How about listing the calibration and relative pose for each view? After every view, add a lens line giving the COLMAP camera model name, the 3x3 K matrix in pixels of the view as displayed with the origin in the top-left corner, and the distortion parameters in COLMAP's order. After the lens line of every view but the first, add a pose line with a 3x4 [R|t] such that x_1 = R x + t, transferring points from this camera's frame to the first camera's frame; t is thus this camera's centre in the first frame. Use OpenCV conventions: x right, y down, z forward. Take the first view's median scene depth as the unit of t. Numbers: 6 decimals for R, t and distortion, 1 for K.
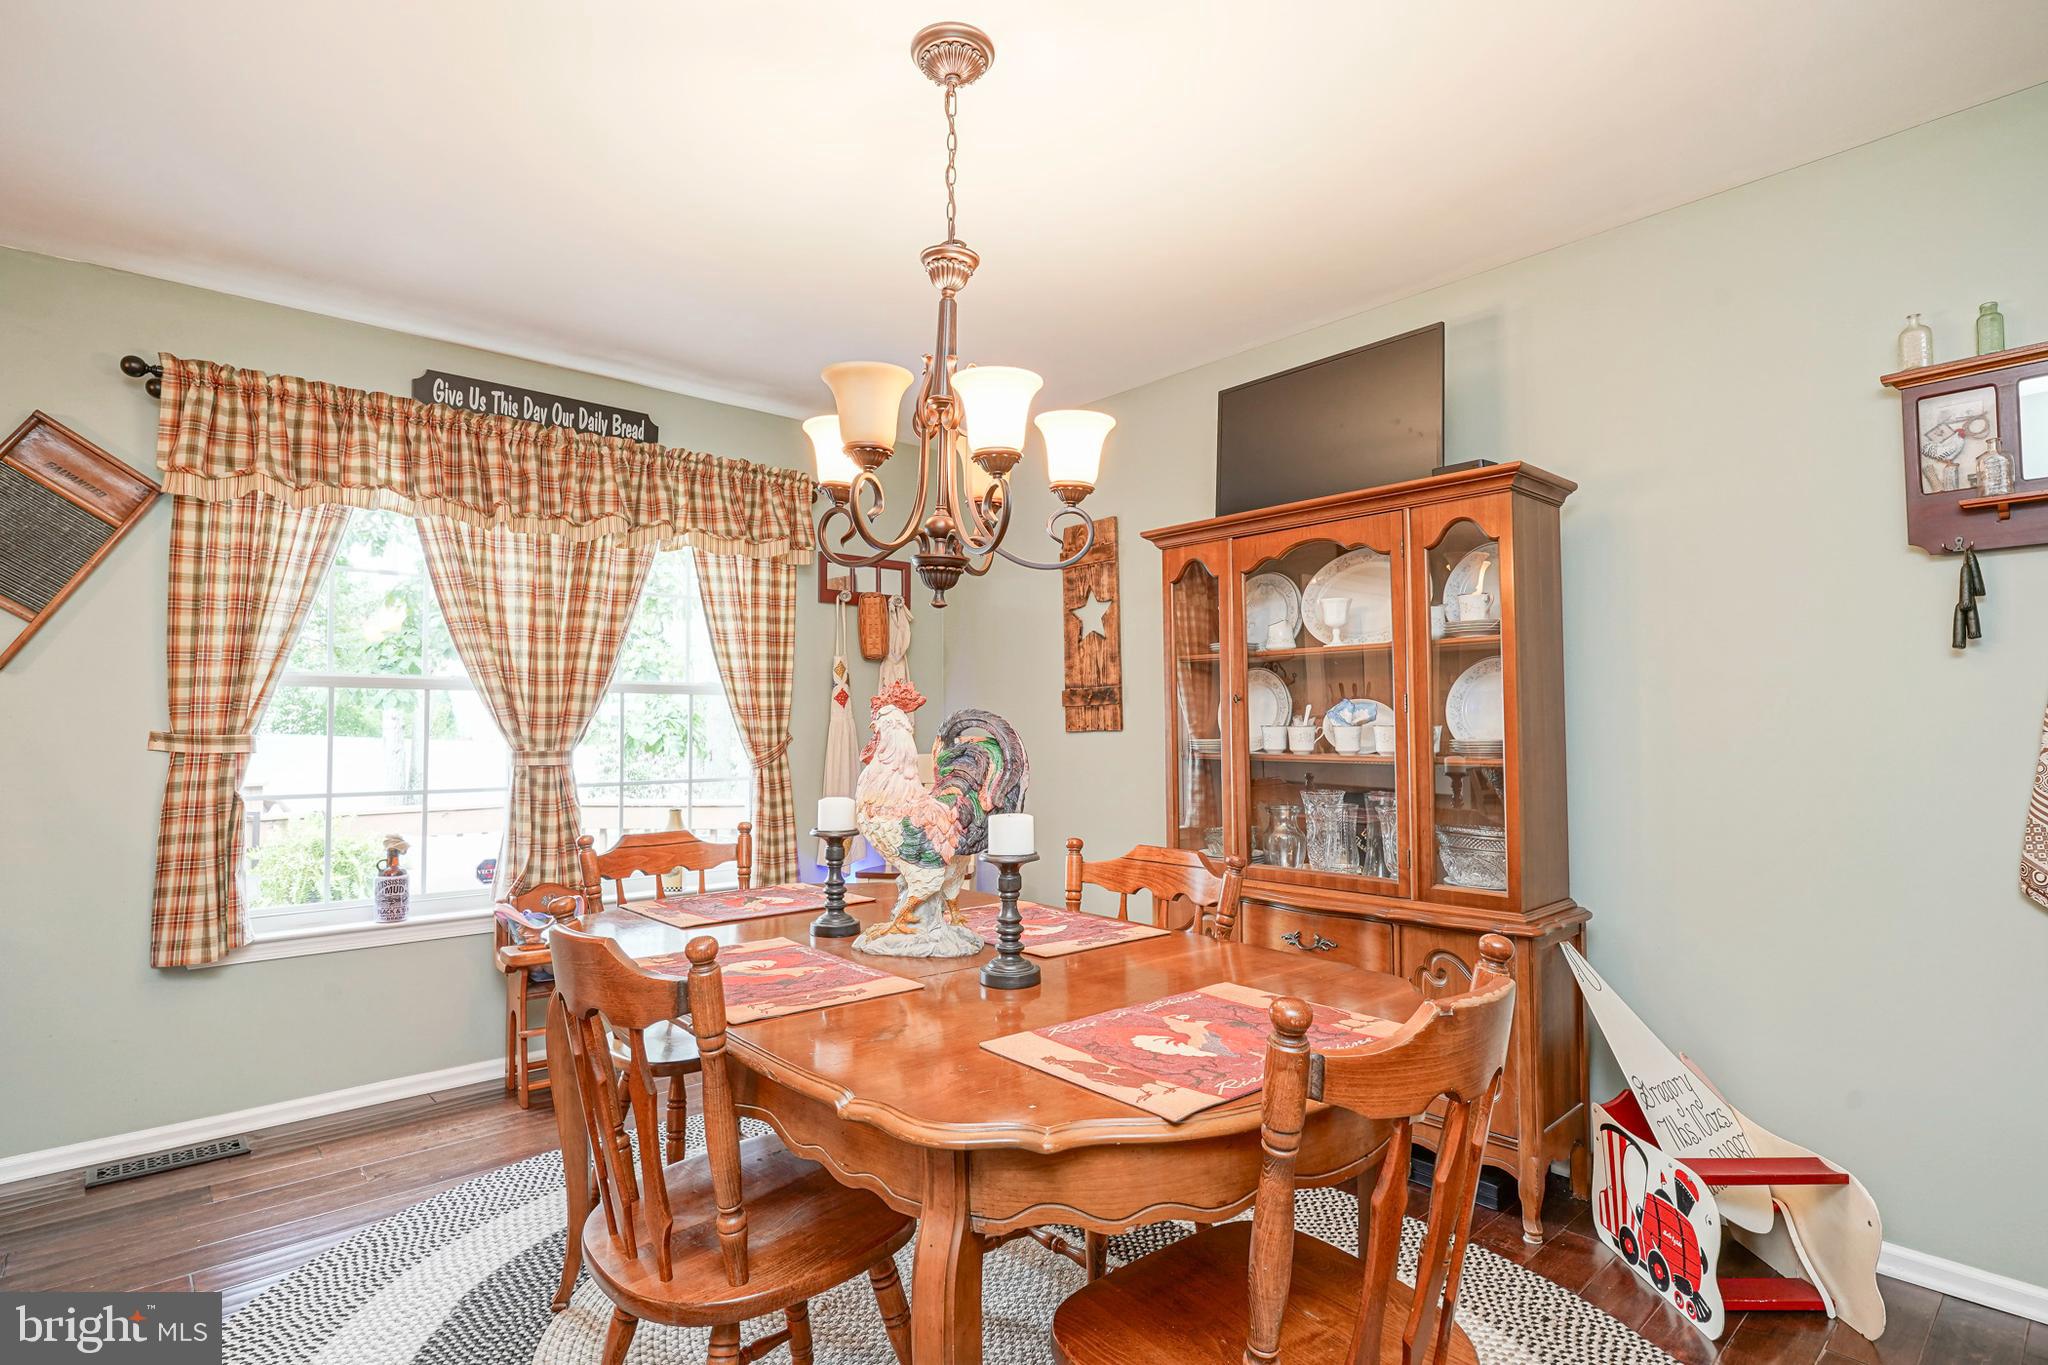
lens RADIAL K [[1031.8, 0, 1024.0], [0, 1031.8, 682.5], [0, 0, 1]] dist [-0.019648, 0.006885]
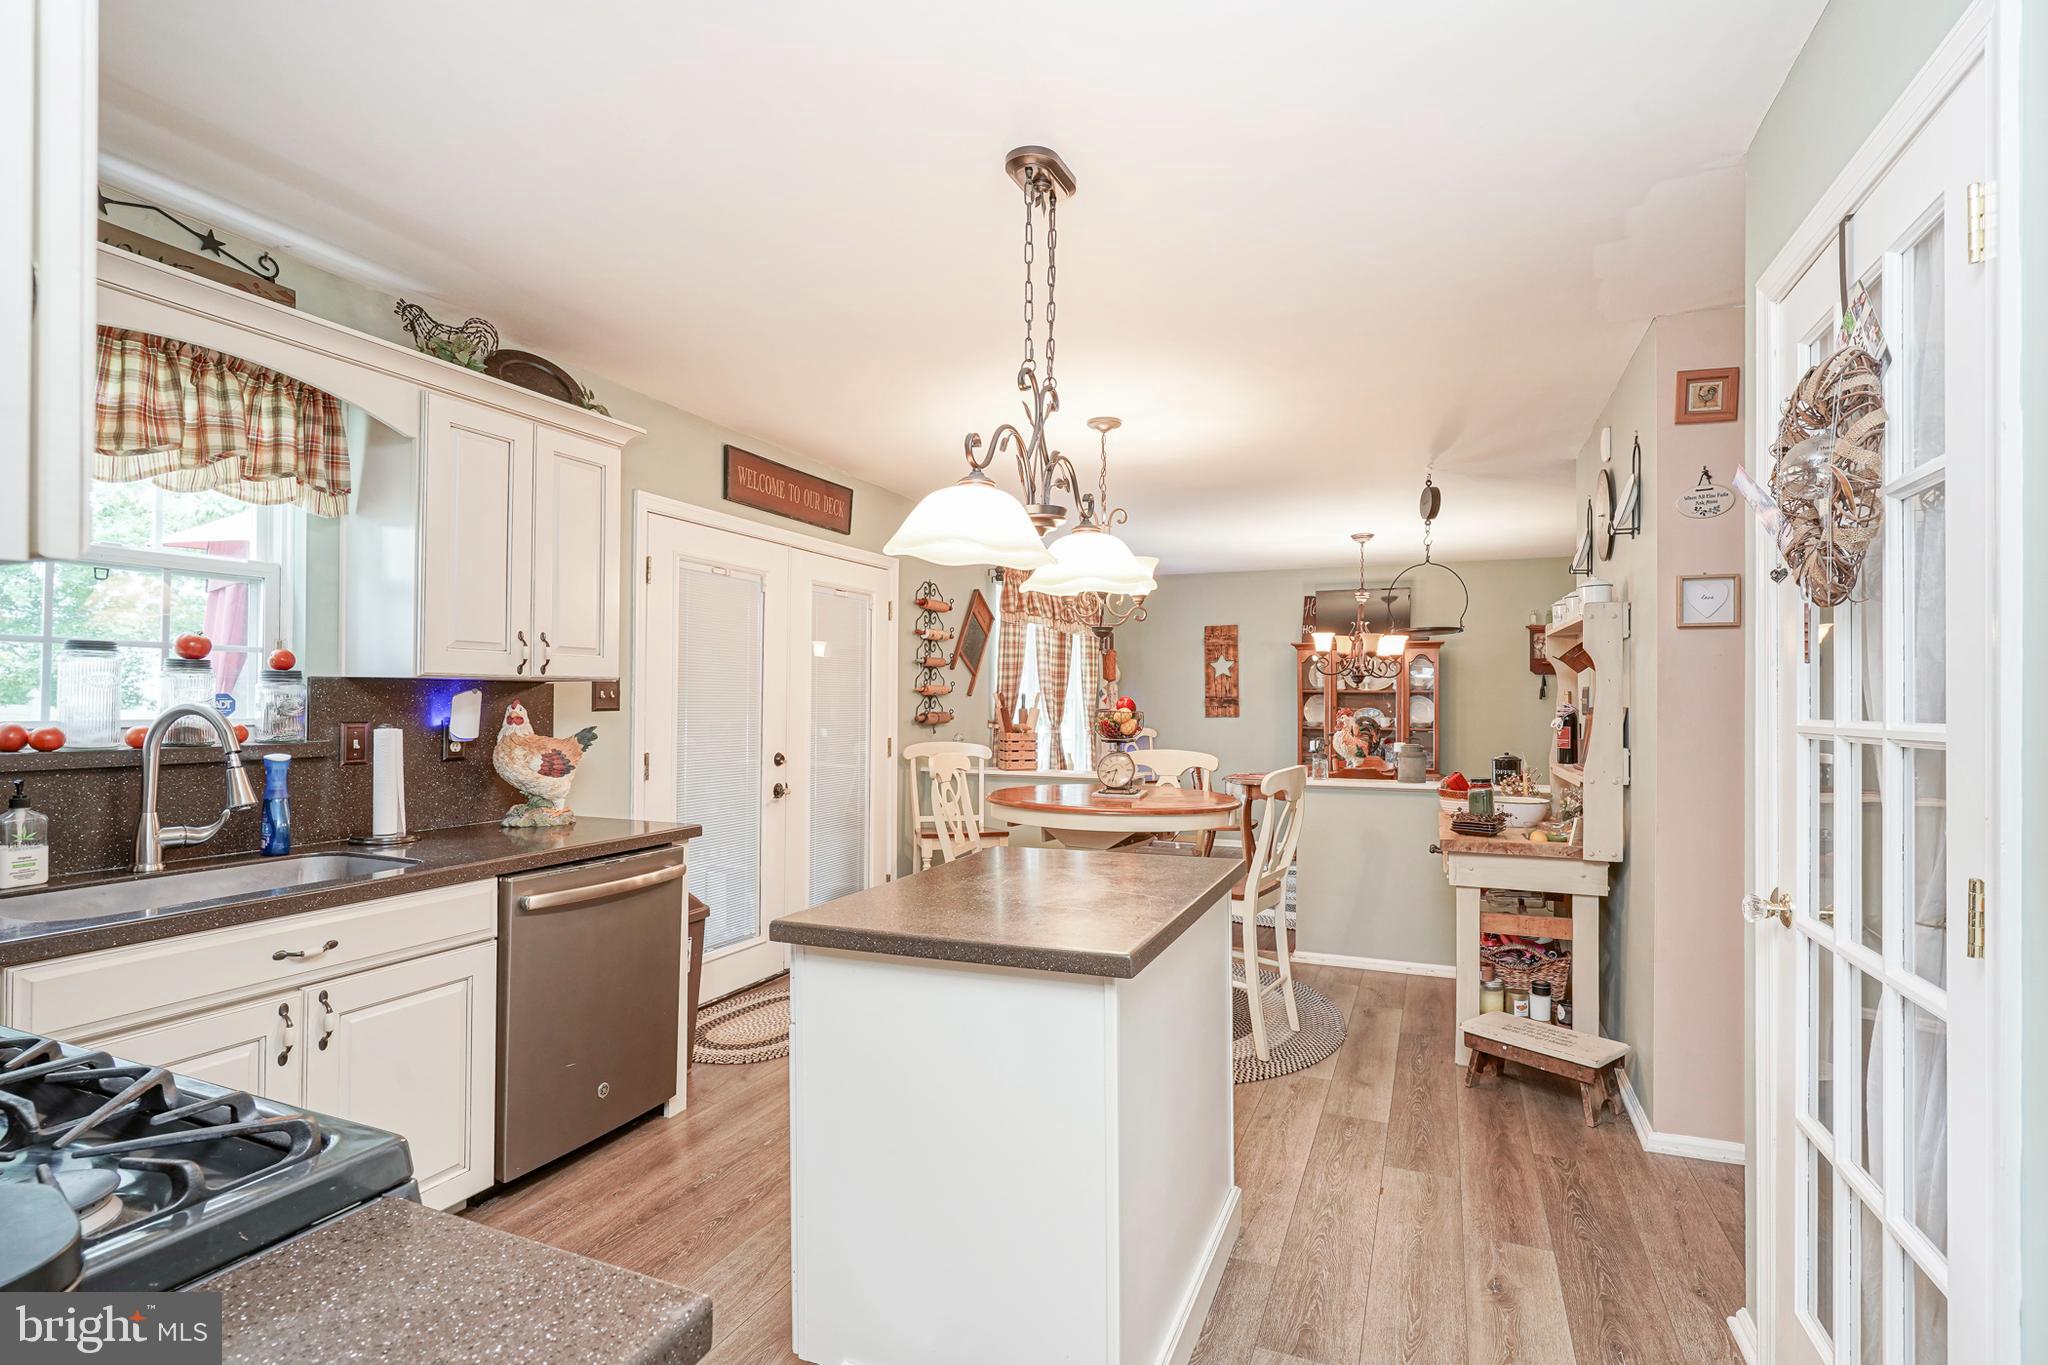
lens RADIAL K [[1011.7, 0, 1018.5], [0, 1011.7, 694.0], [0, 0, 1]] dist [0.001391, 0.001390]
pose [[0.906689, 0.009054, 0.421703, -1.517335], [-0.025839, 0.999084, 0.034104, -0.081265], [-0.421008, -0.041818, 0.906092, -0.995078]]
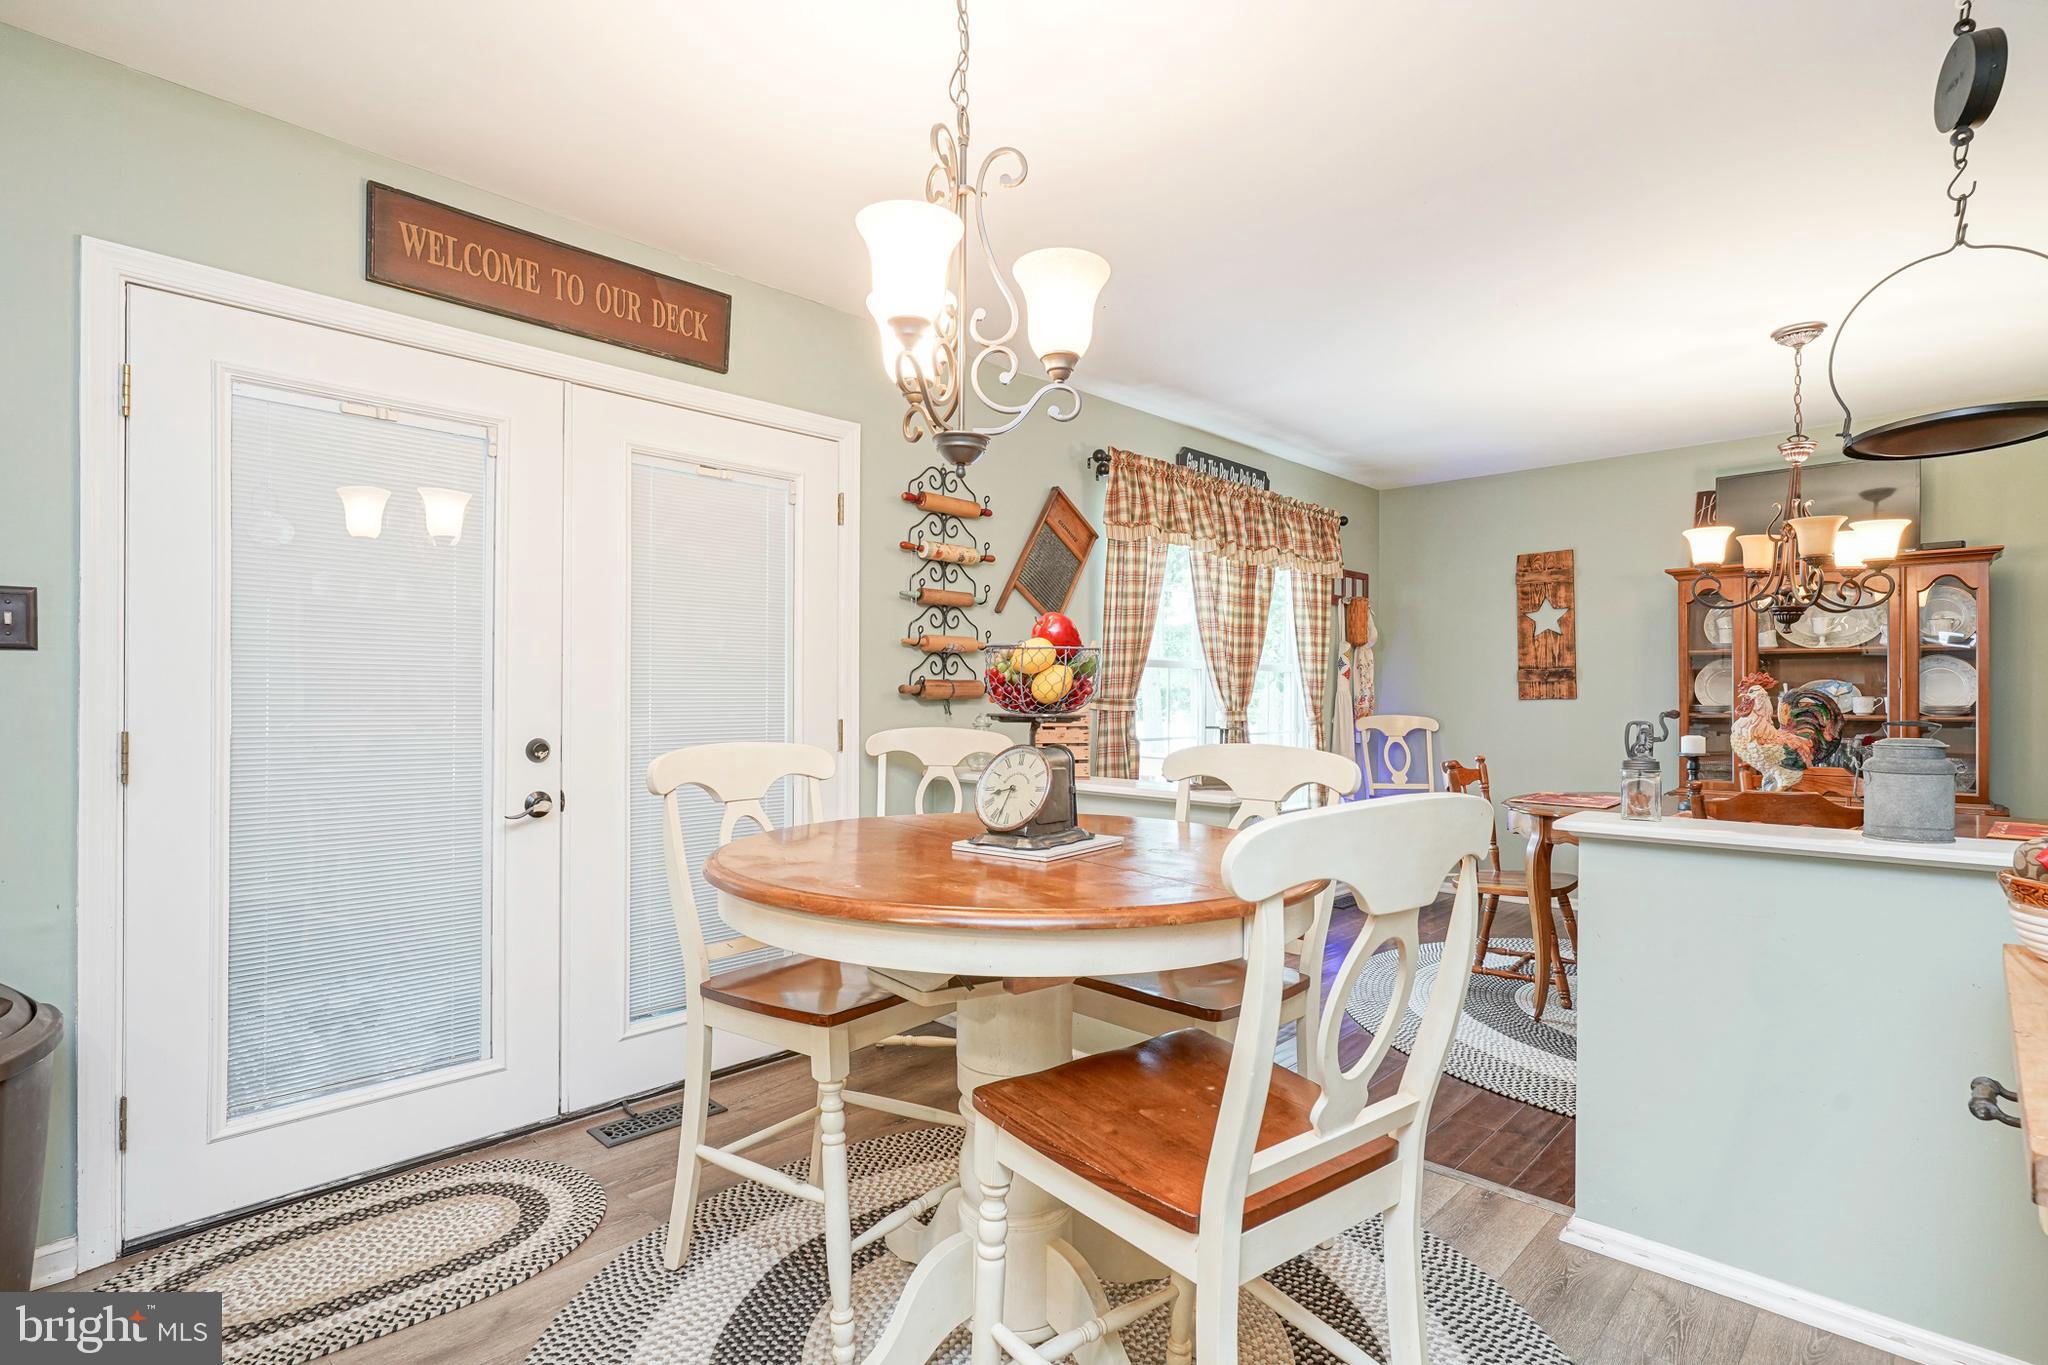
lens RADIAL K [[1021.8, 0, 1016.4], [0, 1021.8, 689.6], [0, 0, 1]] dist [-0.005734, 0.001493]
pose [[0.997385, 0.006168, 0.072002, -0.903250], [-0.008996, 0.999197, 0.039032, -0.017125], [-0.071704, -0.039578, 0.996640, -0.421695]]
